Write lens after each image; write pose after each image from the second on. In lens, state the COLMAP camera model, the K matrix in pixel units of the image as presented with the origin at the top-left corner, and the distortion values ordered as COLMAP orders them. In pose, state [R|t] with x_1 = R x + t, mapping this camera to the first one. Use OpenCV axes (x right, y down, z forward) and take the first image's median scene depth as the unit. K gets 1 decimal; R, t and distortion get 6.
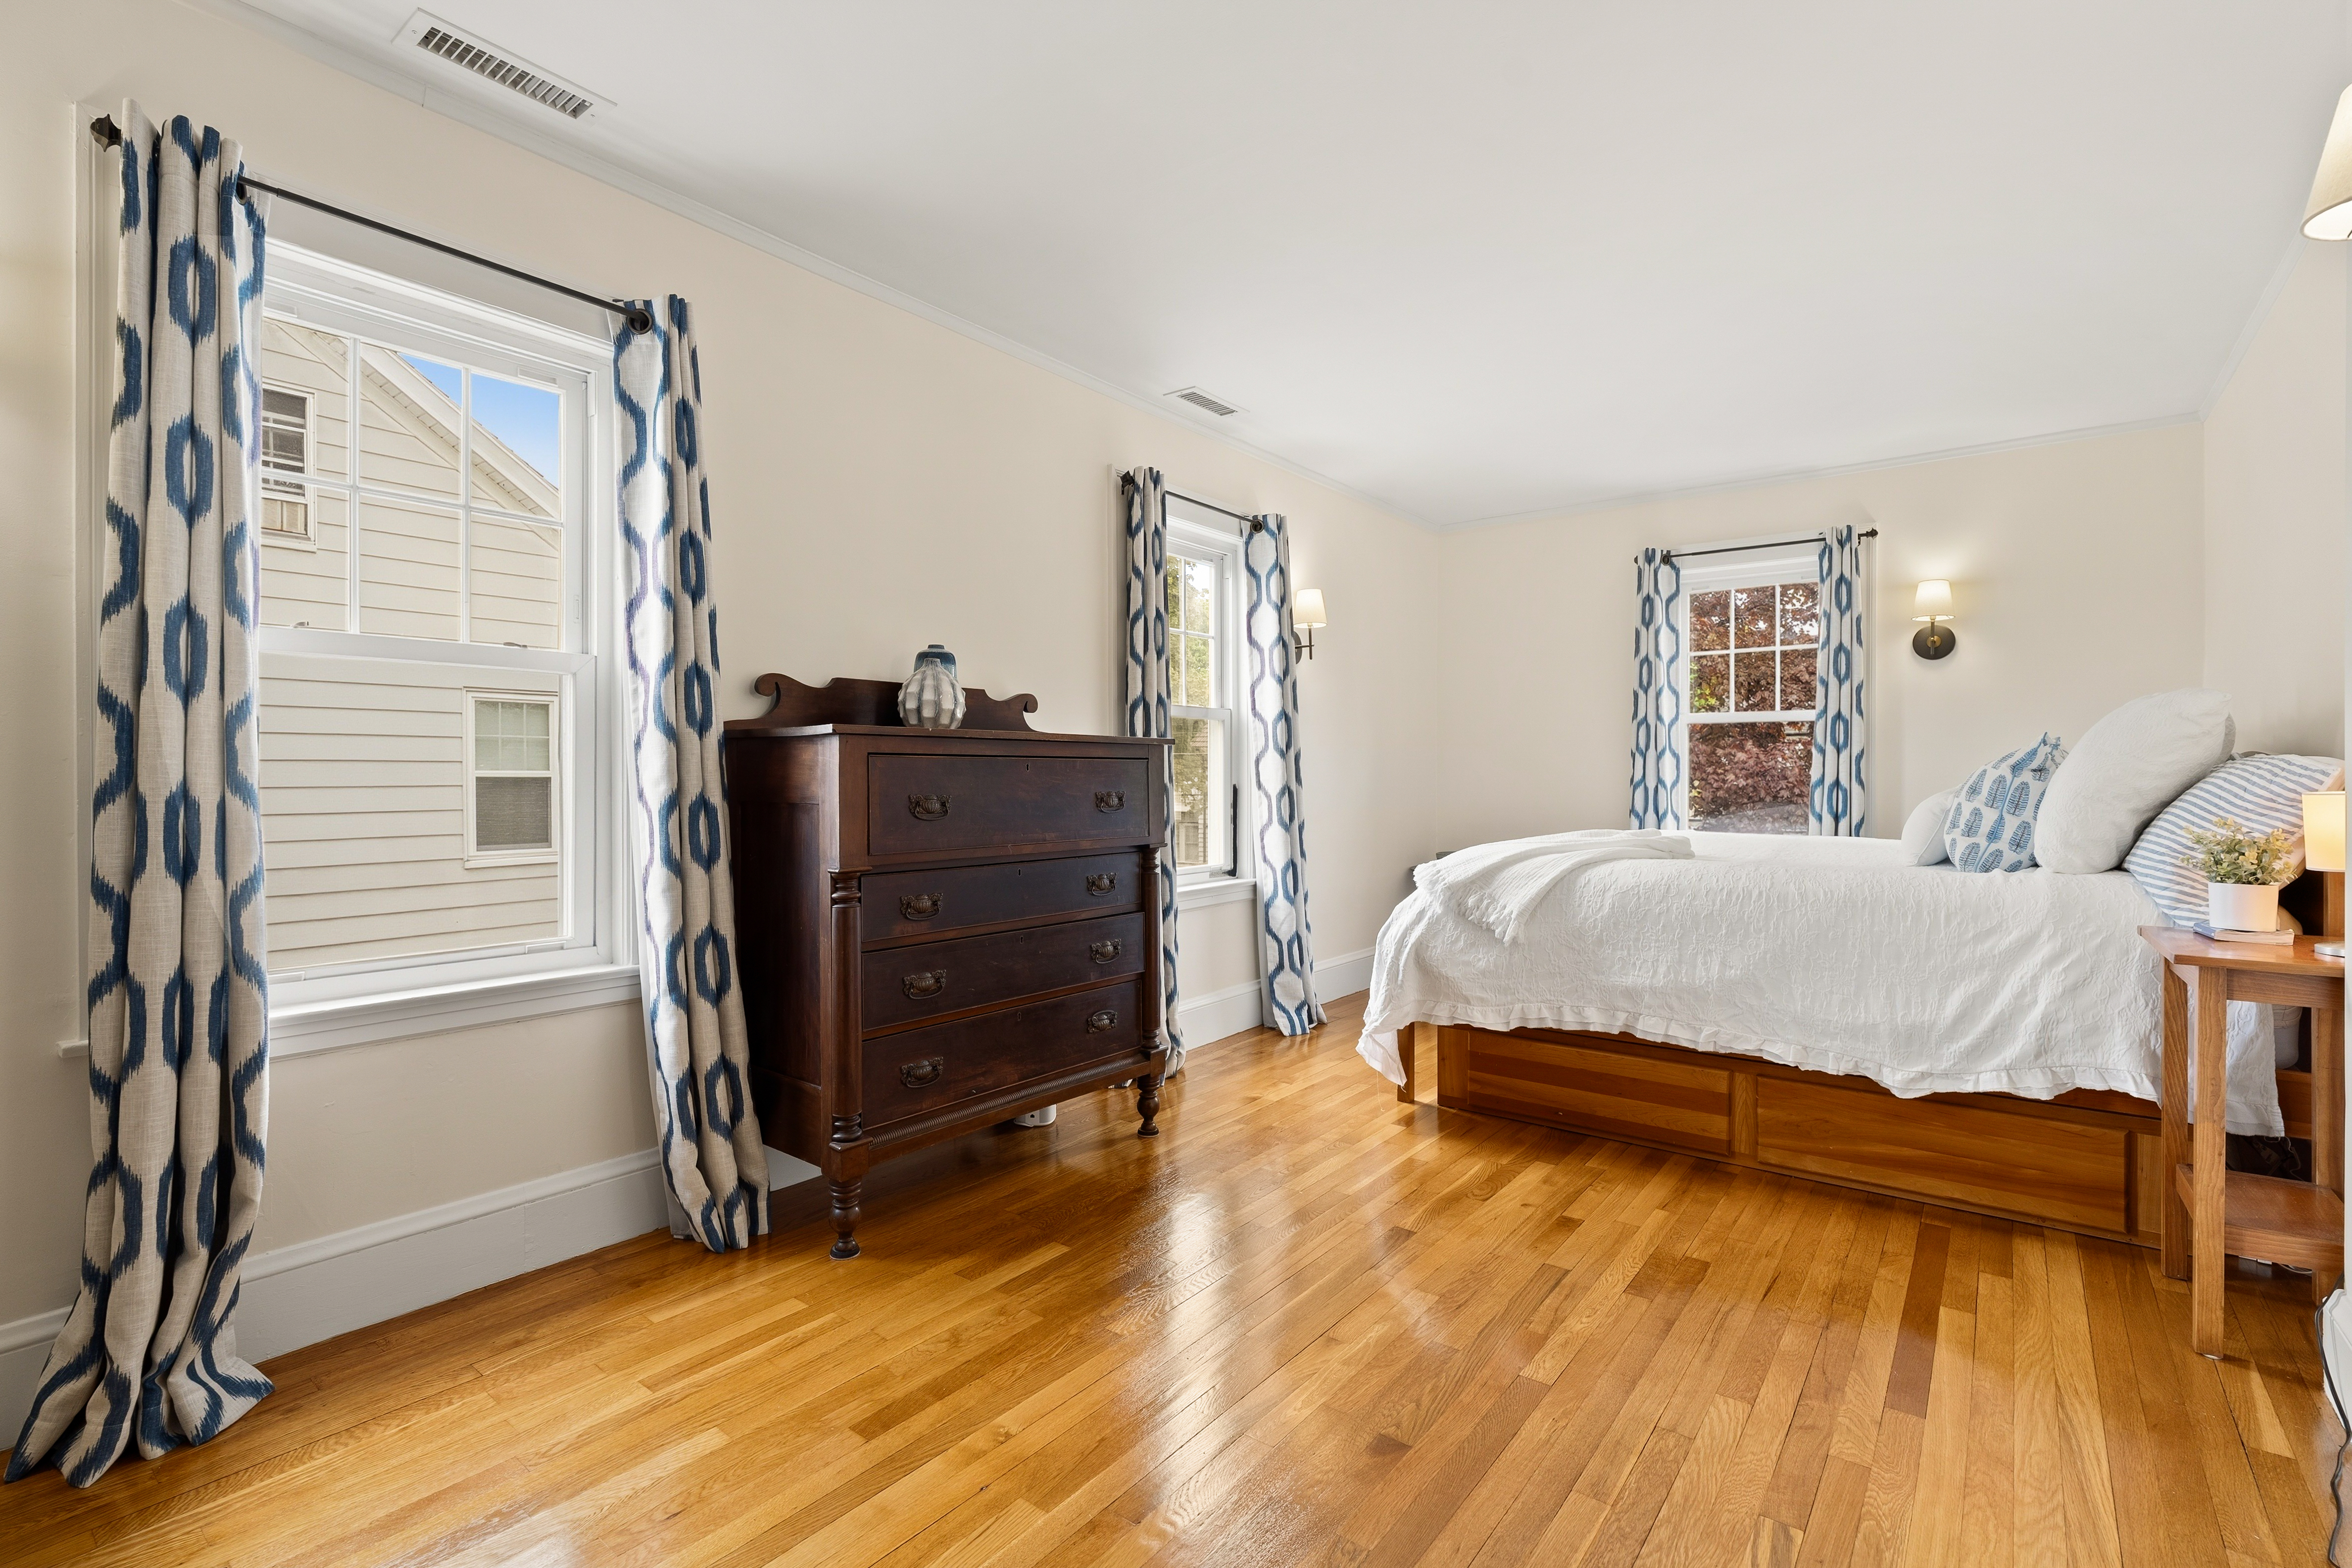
lens RADIAL K [[1067.0, 0, 1180.5], [0, 1067.0, 775.0], [0, 0, 1]] dist [-0.006074, 0.000886]
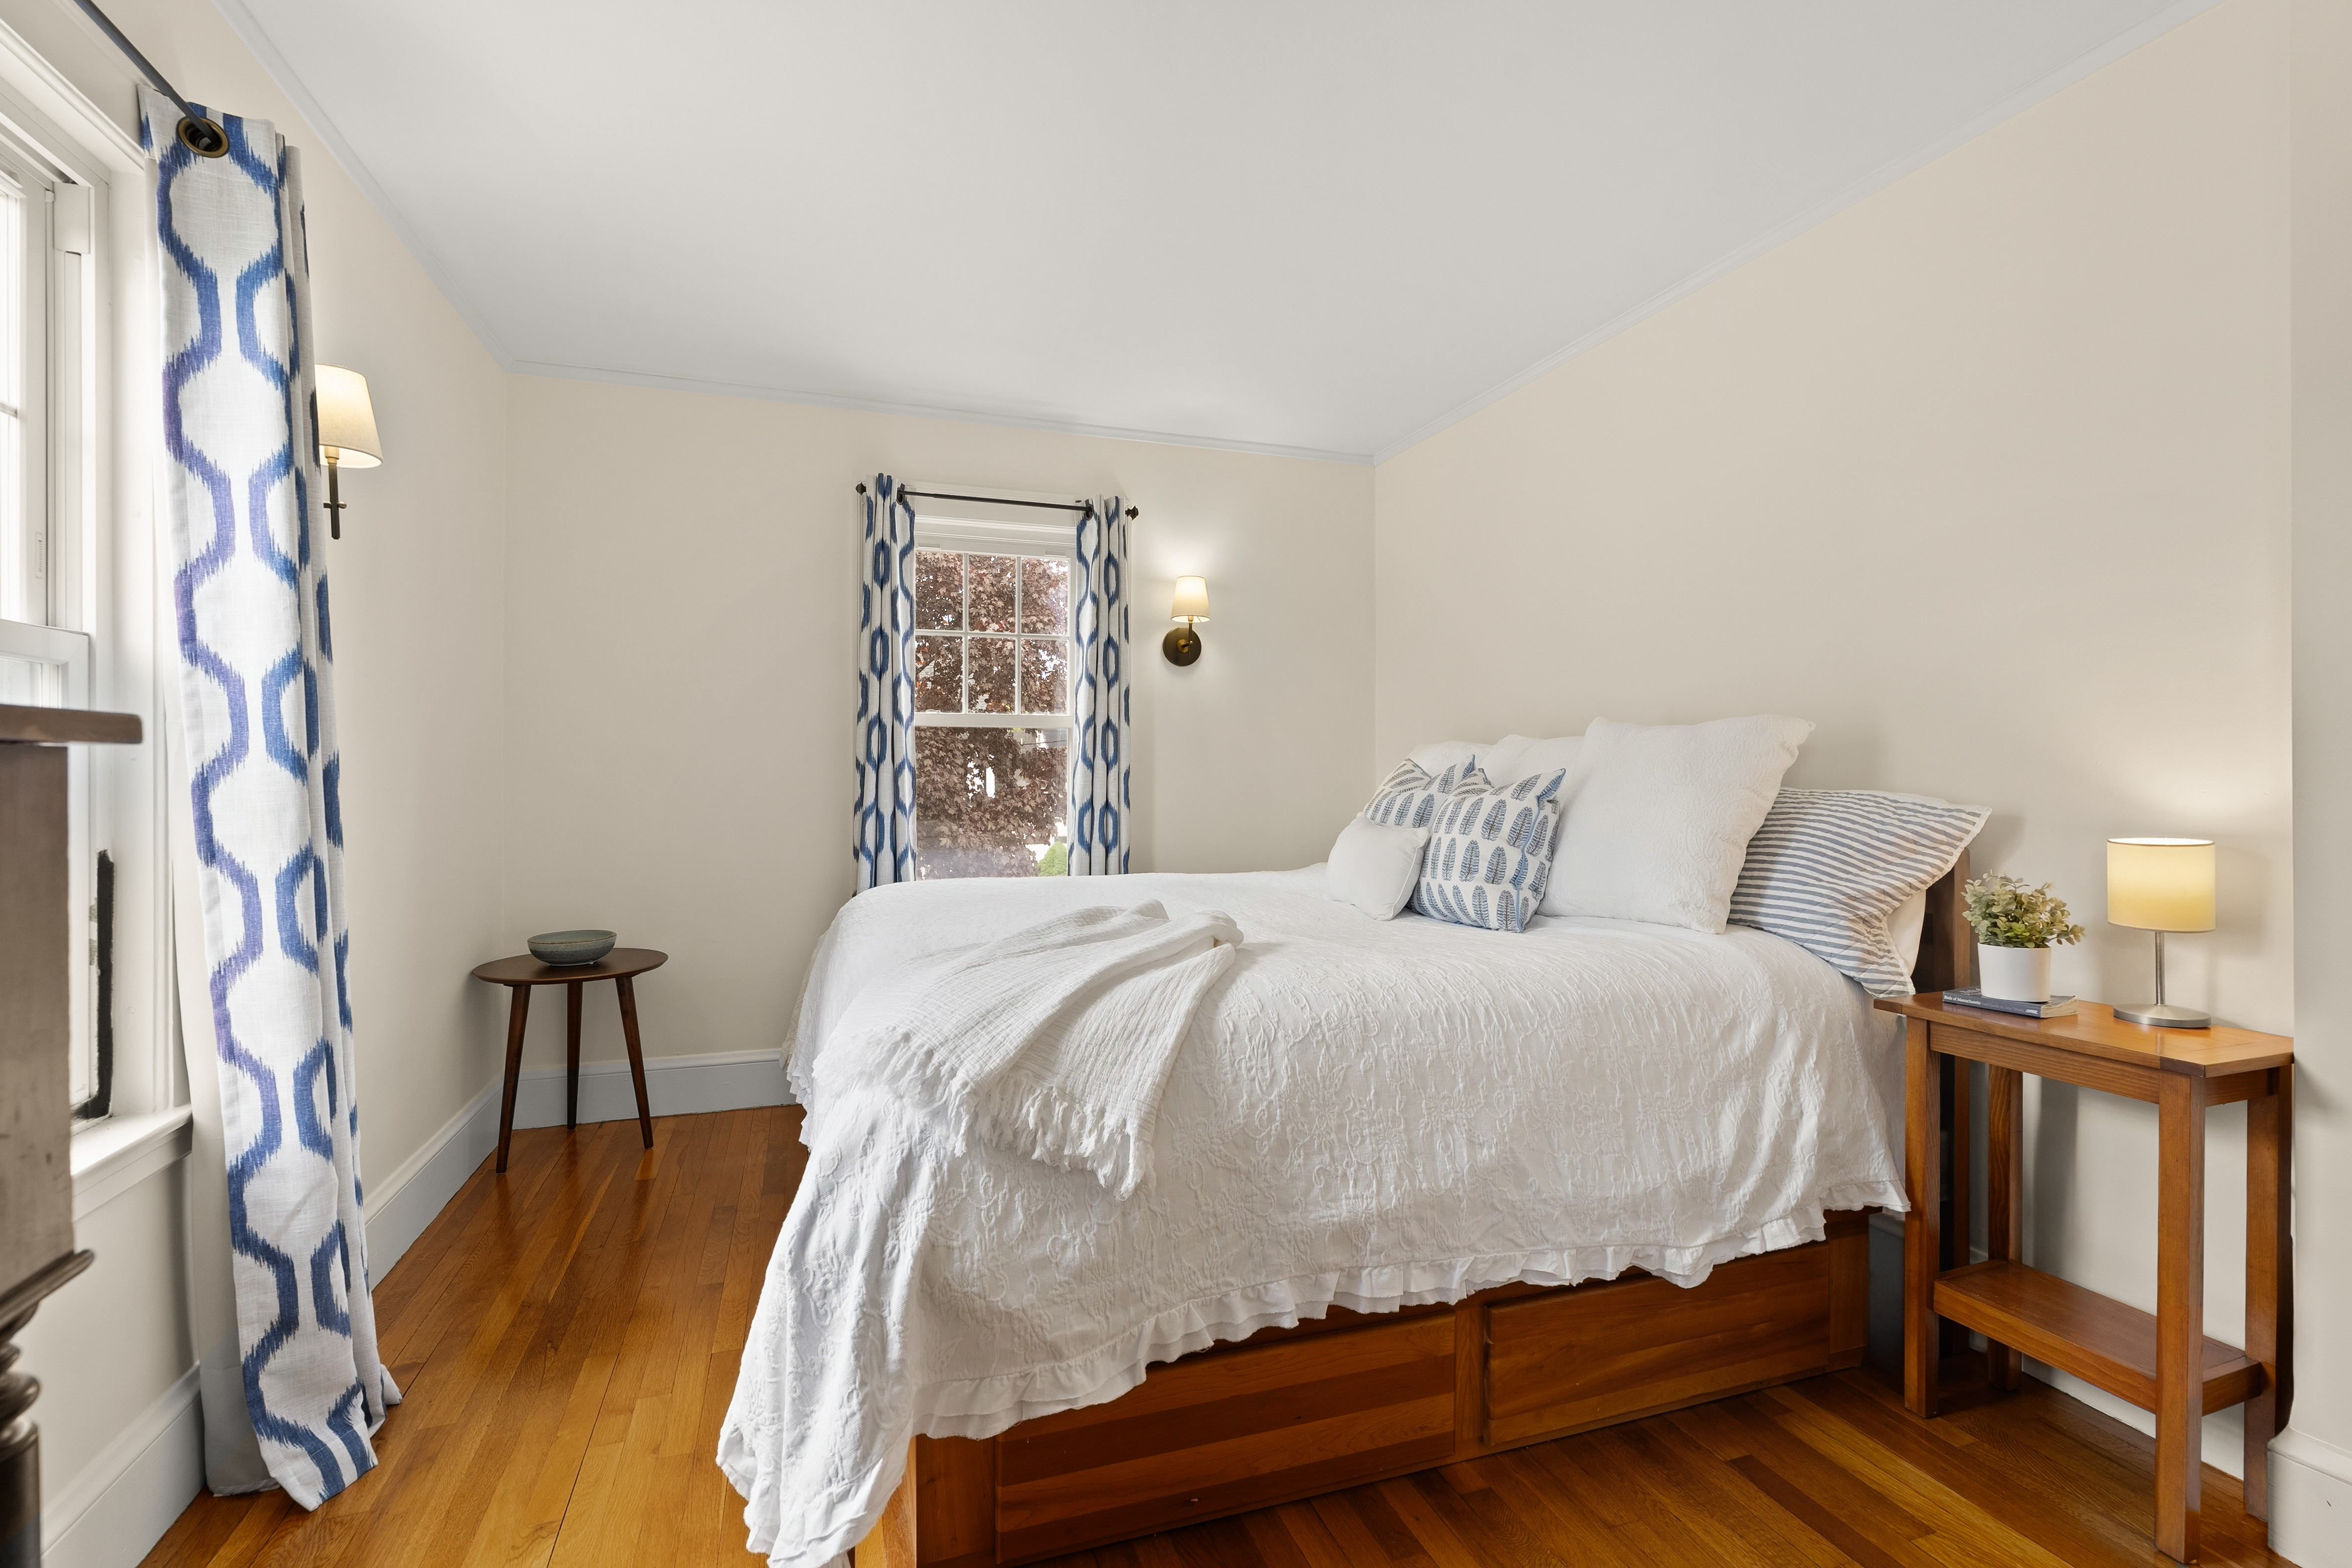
lens RADIAL K [[1067.0, 0, 1180.5], [0, 1067.0, 775.0], [0, 0, 1]] dist [-0.006074, 0.000886]
pose [[0.549550, 0.001844, 0.835459, -0.047181], [-0.000666, 0.999998, -0.001769, -0.016083], [-0.835461, 0.000416, 0.549550, 0.530390]]
